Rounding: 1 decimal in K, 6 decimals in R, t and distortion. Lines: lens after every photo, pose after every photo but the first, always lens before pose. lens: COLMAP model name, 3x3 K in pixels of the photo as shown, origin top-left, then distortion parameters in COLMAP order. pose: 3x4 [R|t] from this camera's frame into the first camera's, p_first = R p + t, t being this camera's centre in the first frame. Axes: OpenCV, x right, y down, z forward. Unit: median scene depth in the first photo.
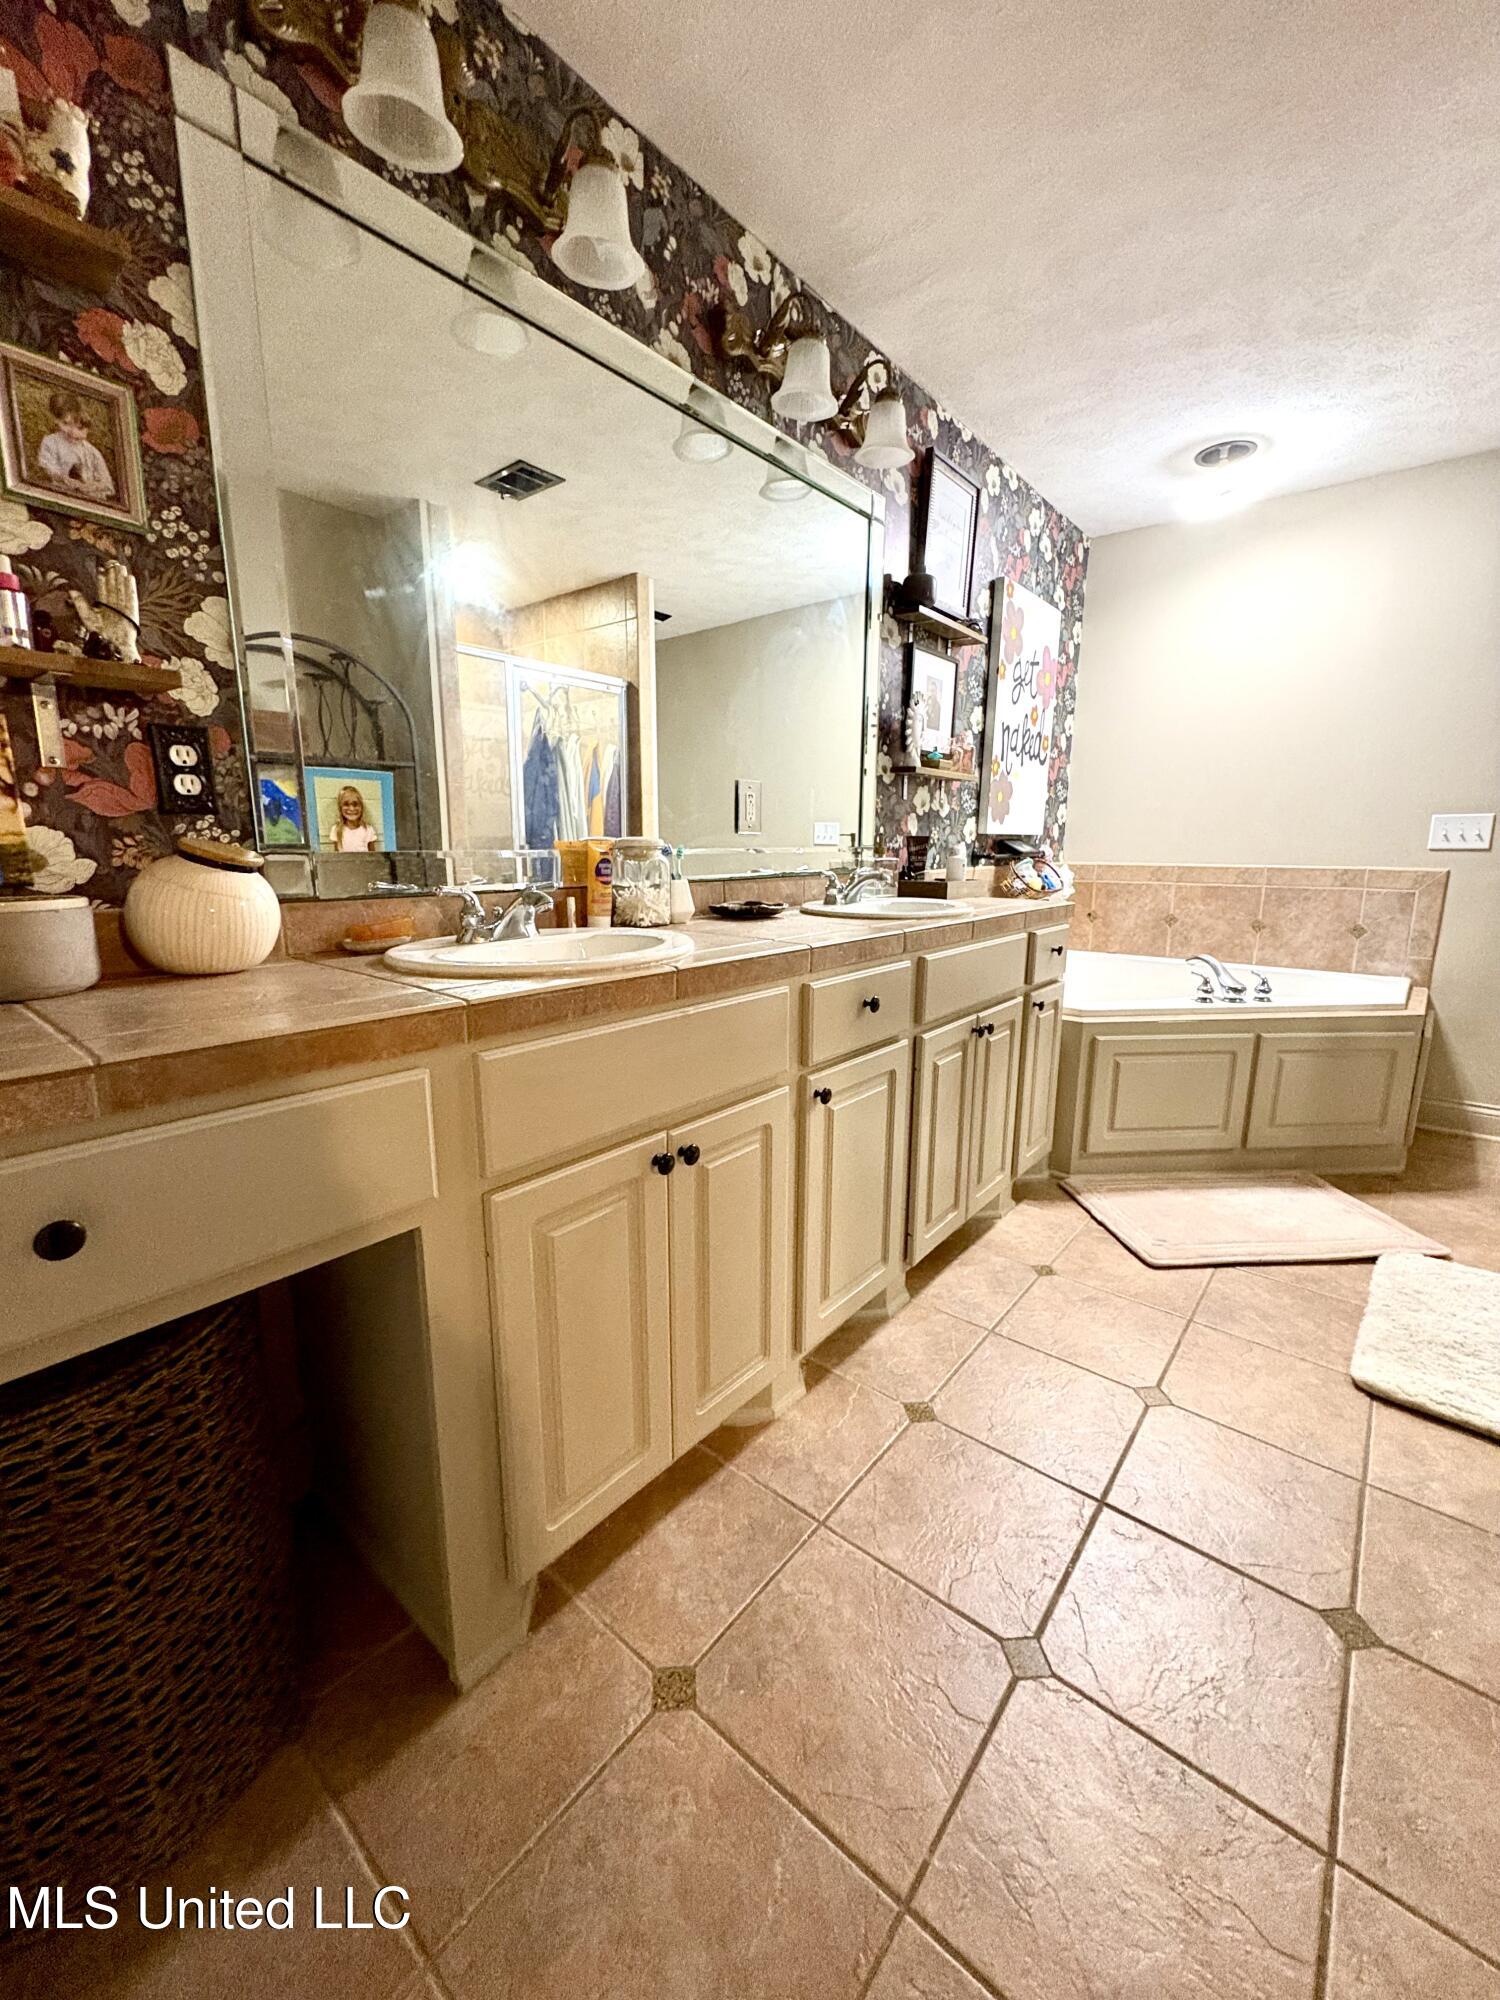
lens RADIAL K [[792.2, 0, 757.2], [0, 792.2, 996.8], [0, 0, 1]] dist [0.002430, -0.000275]
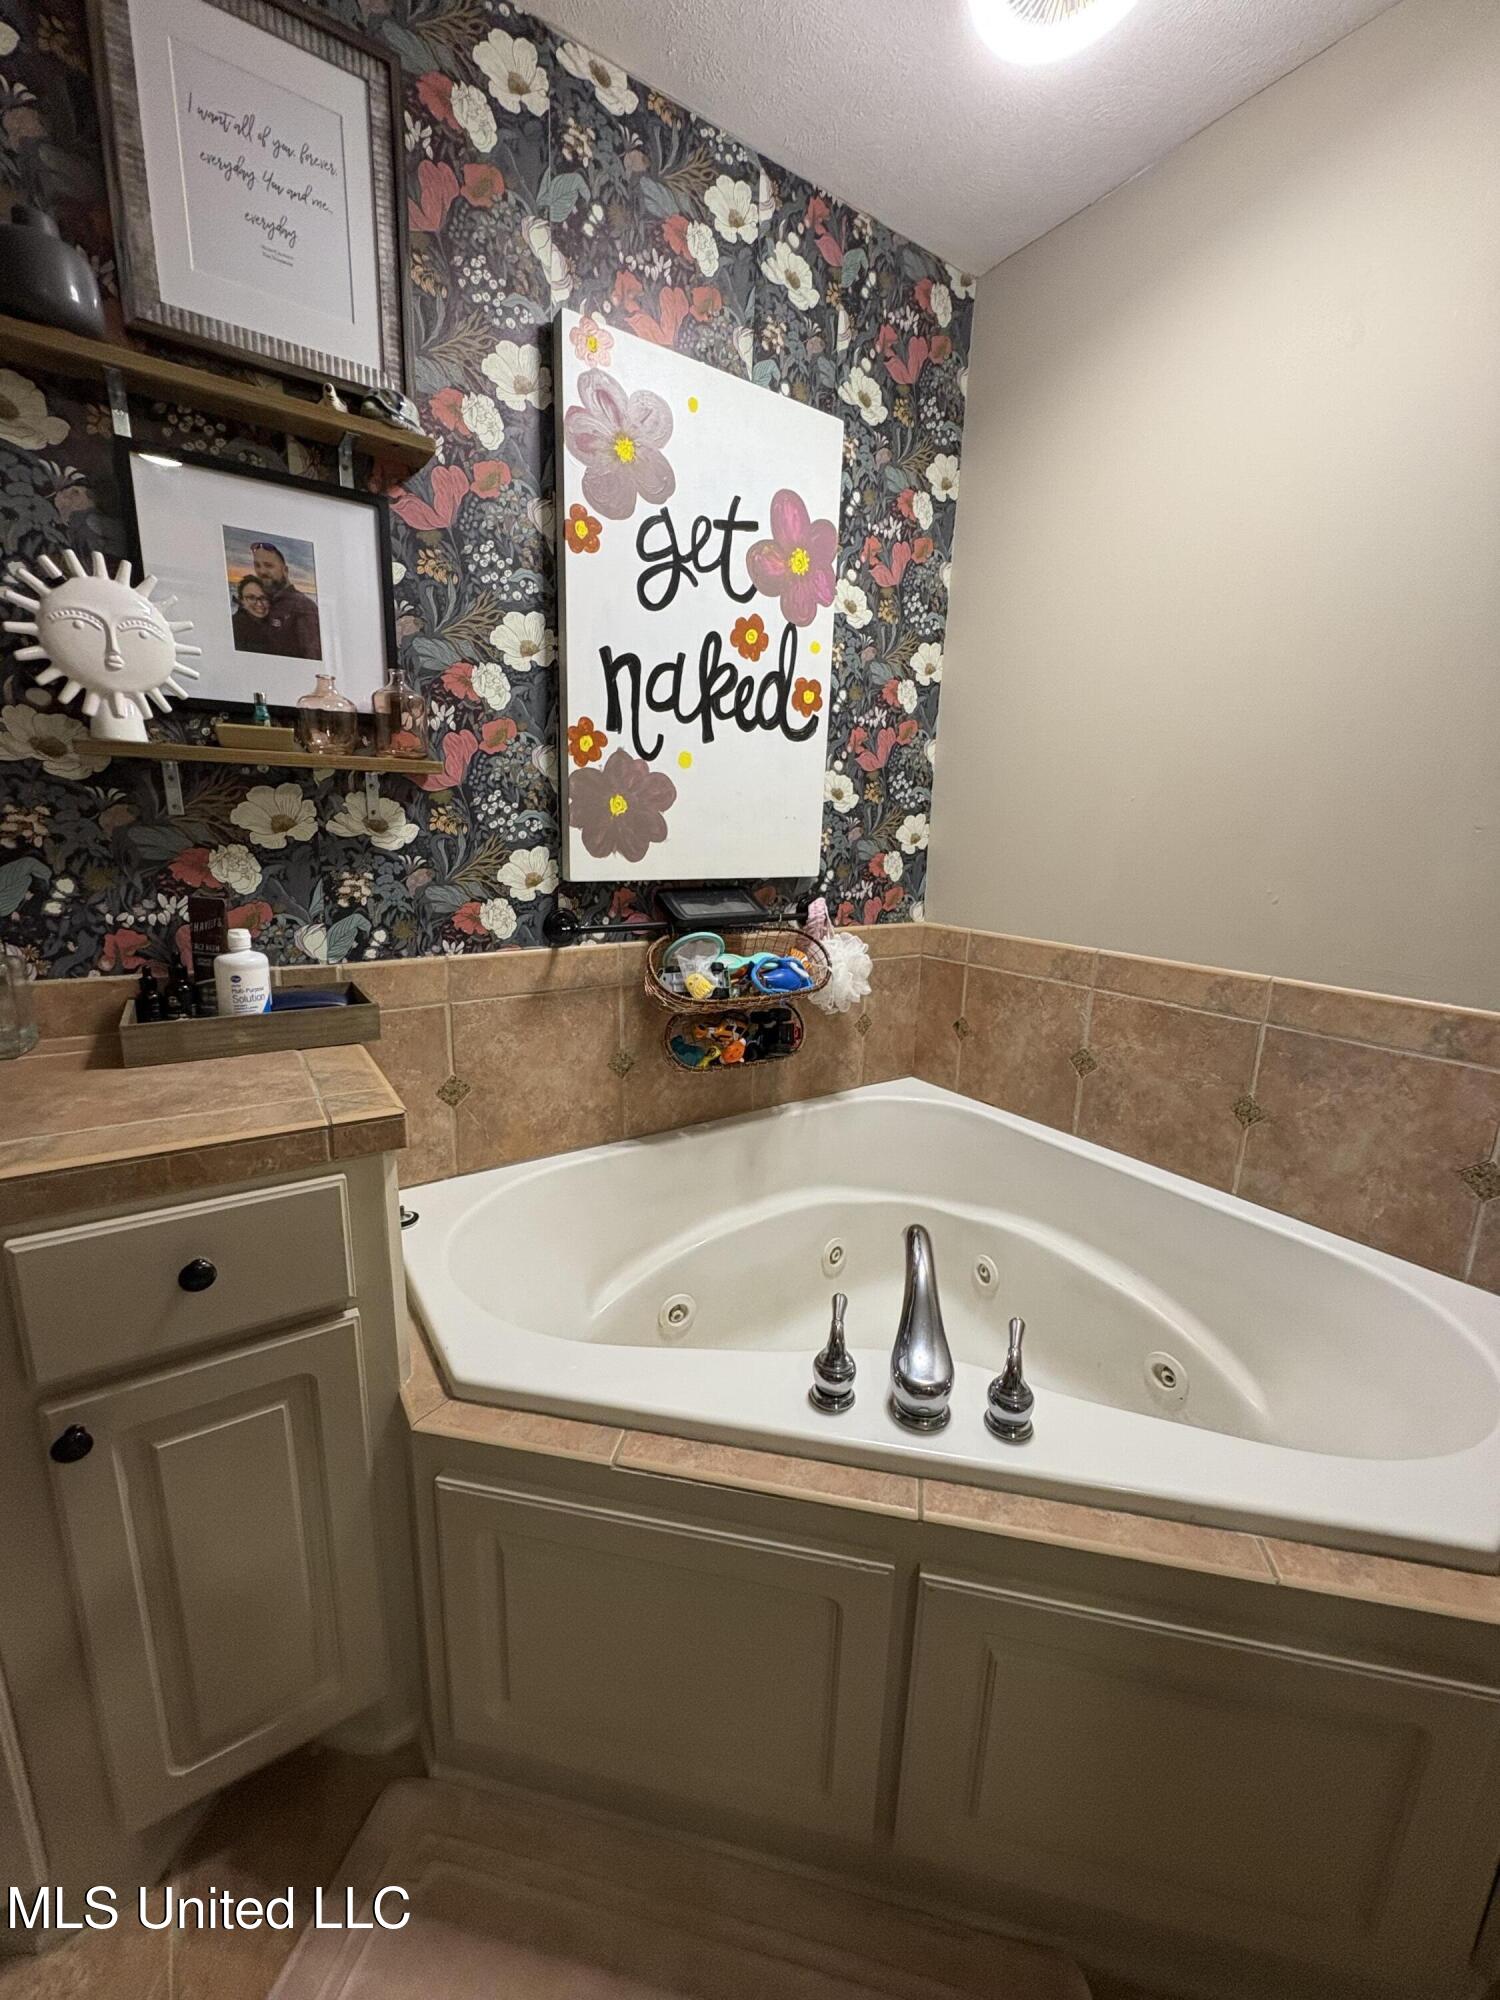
lens RADIAL K [[792.2, 0, 743.9], [0, 792.2, 1003.2], [0, 0, 1]] dist [0.002430, -0.000275]
pose [[0.960889, 0.079112, -0.265394, 0.478235], [-0.073483, 0.996812, 0.031086, -0.141232], [0.267007, -0.010369, 0.963639, 0.511838]]
